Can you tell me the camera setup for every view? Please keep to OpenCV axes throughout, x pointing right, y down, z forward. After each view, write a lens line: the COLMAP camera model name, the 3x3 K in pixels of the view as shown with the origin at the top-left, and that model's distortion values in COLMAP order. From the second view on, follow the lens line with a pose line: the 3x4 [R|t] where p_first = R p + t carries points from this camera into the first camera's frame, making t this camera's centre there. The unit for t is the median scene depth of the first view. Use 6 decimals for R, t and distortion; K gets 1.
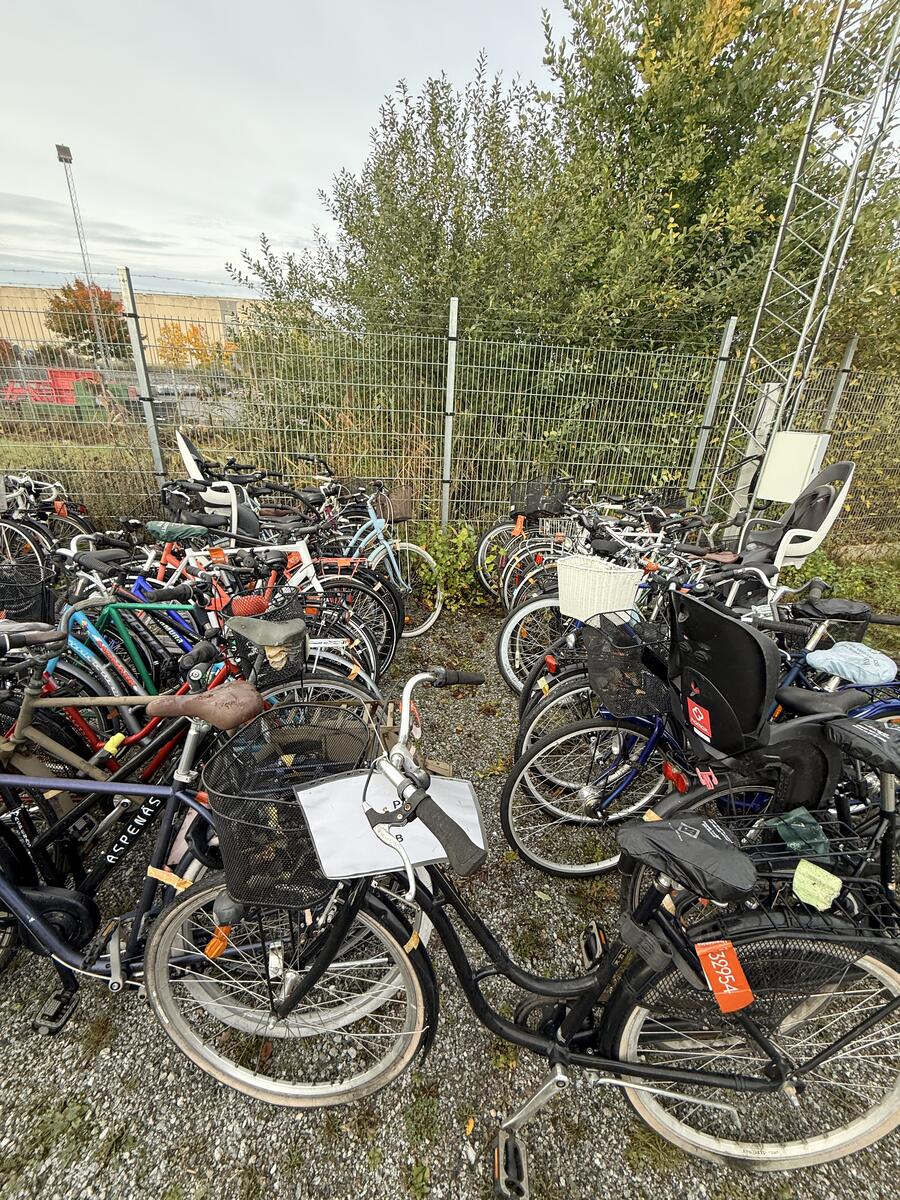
lens RADIAL K [[478.5, 0, 450.3], [0, 478.5, 598.4], [0, 0, 1]] dist [-0.002840, 0.000705]
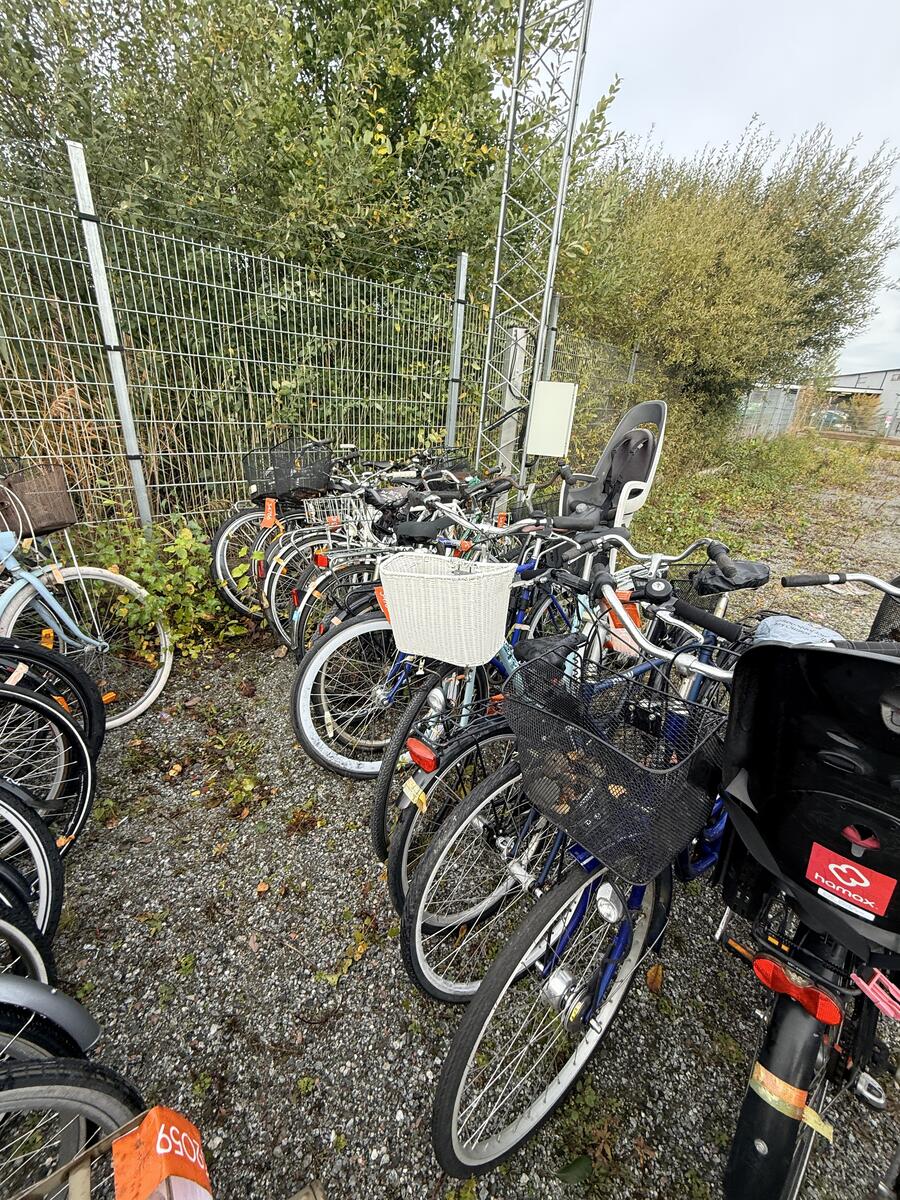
lens RADIAL K [[478.5, 0, 450.3], [0, 478.5, 598.3], [0, 0, 1]] dist [-0.002840, 0.000705]
pose [[0.848771, -0.203080, 0.488208, 0.000287], [0.178806, 0.979147, 0.096436, -0.049917], [-0.497611, 0.005442, 0.867383, 0.261336]]
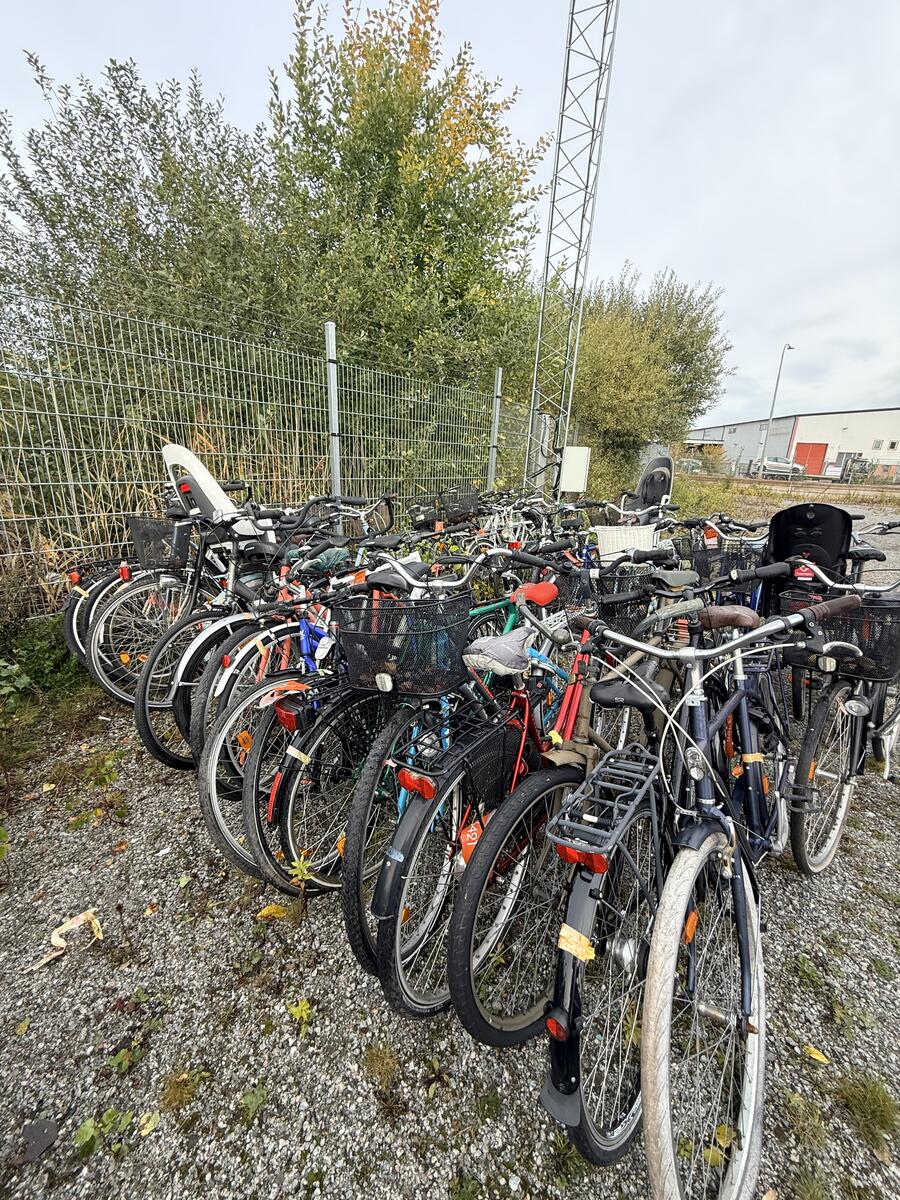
lens RADIAL K [[478.5, 0, 452.2], [0, 478.5, 596.5], [0, 0, 1]] dist [-0.002840, 0.000705]
pose [[0.726320, -0.212315, 0.653744, -0.610284], [0.257160, 0.965963, 0.028004, -0.026671], [-0.637438, 0.147777, 0.756197, 0.152790]]
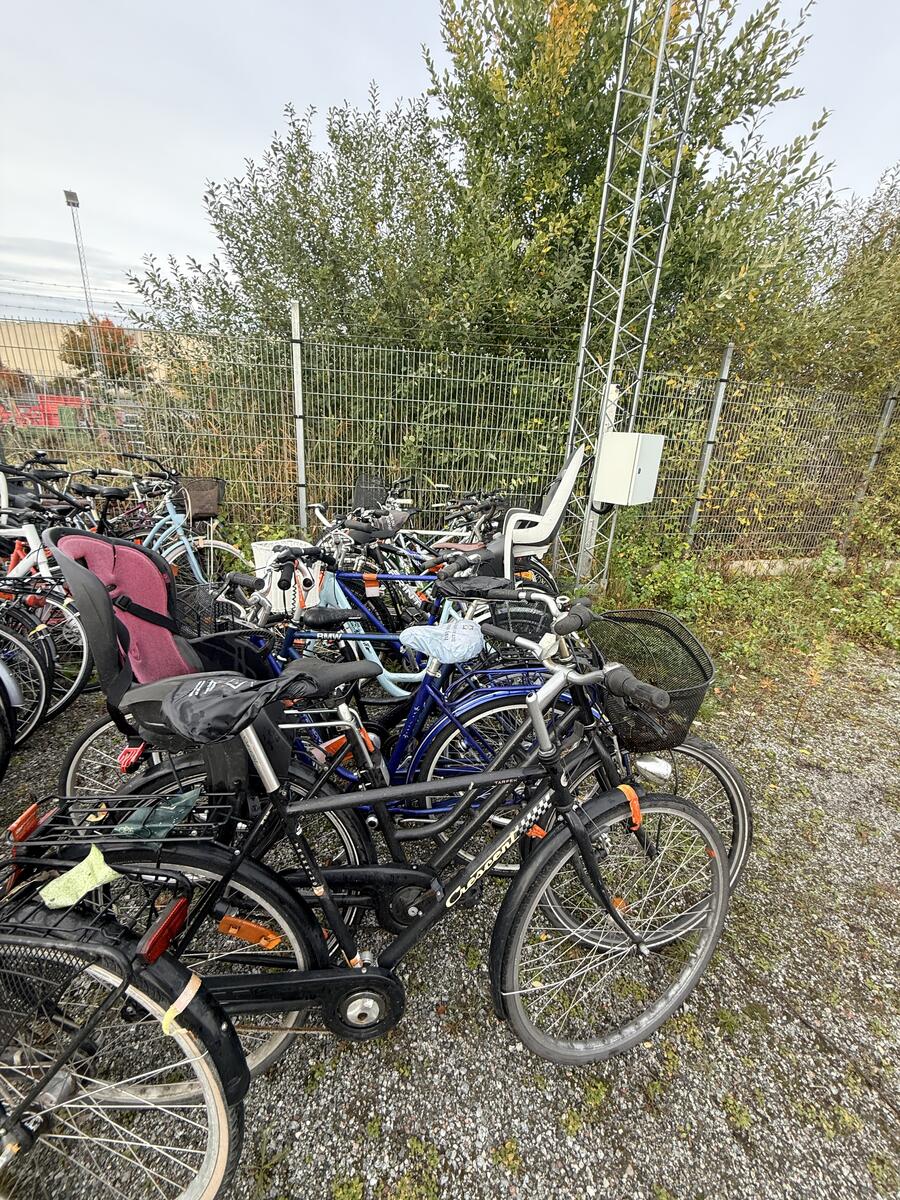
lens RADIAL K [[478.5, 0, 456.0], [0, 478.5, 595.8], [0, 0, 1]] dist [-0.002840, 0.000705]
pose [[0.999864, 0.011026, -0.012290, 0.372983], [-0.011810, 0.997774, -0.065626, 0.048208], [0.011539, 0.065762, 0.997769, 0.048645]]
